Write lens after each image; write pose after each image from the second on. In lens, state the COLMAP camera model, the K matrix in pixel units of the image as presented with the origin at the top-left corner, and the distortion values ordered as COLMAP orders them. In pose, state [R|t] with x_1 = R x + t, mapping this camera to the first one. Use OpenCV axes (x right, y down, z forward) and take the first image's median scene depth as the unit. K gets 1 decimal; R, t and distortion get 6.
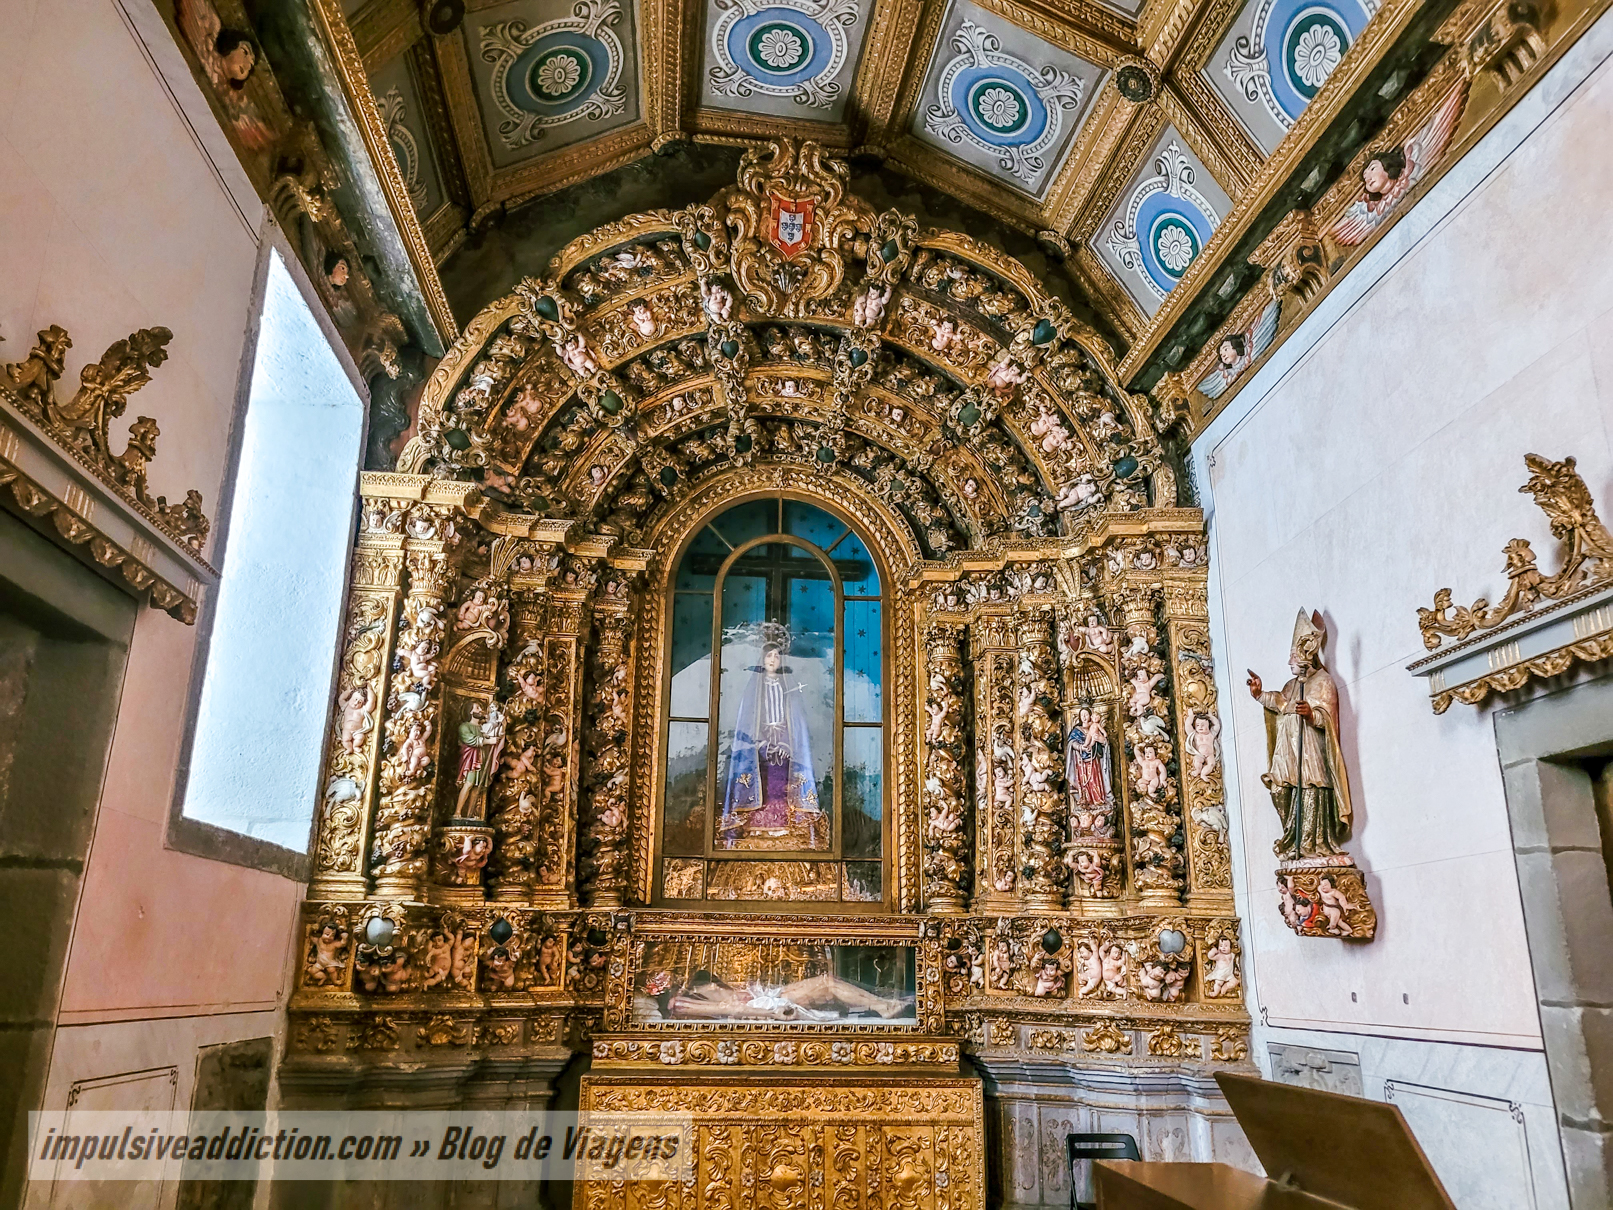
lens RADIAL K [[1221.2, 0, 840.6], [0, 1221.2, 622.7], [0, 0, 1]] dist [0.098626, -0.094227]
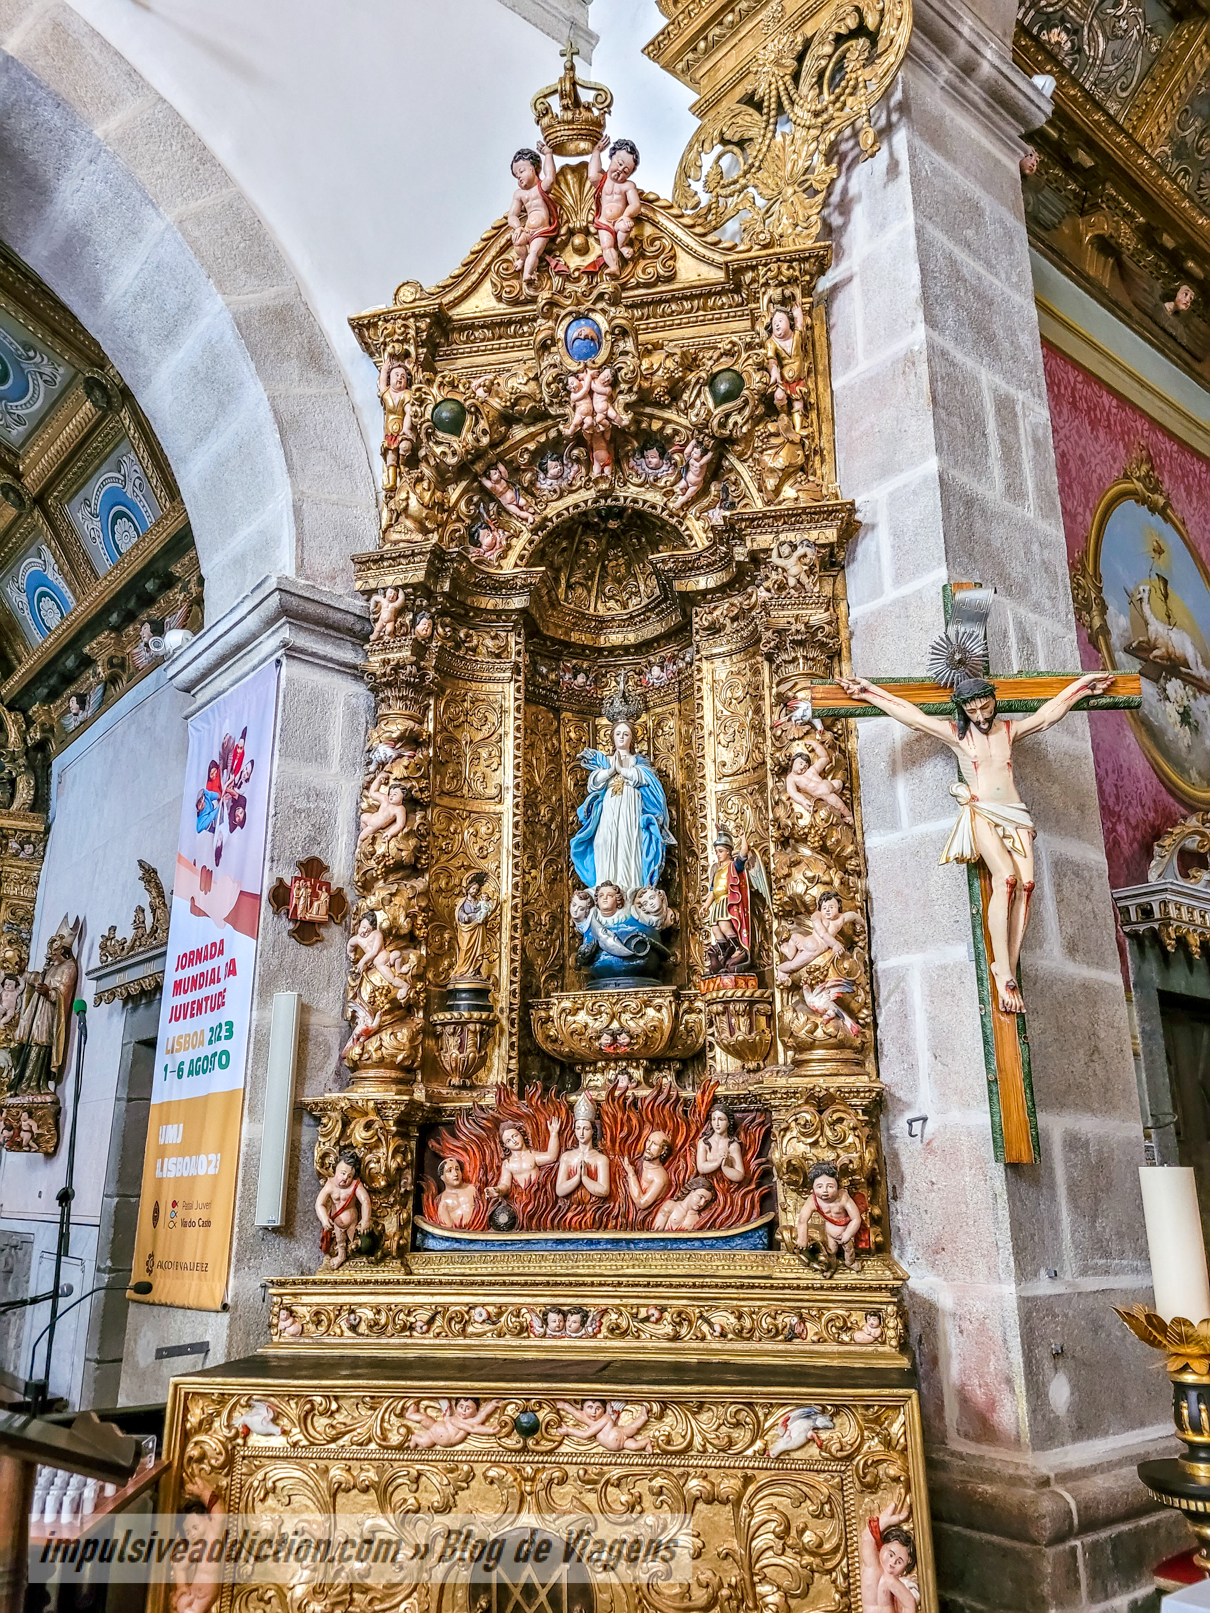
lens RADIAL K [[1221.2, 0, 605.0], [0, 1221.2, 806.5], [0, 0, 1]] dist [0.098626, -0.094227]
pose [[0.852060, 0.145937, 0.502689, 0.164952], [-0.141637, 0.988803, -0.046987, -0.145870], [-0.503917, -0.031164, 0.863190, -0.487557]]
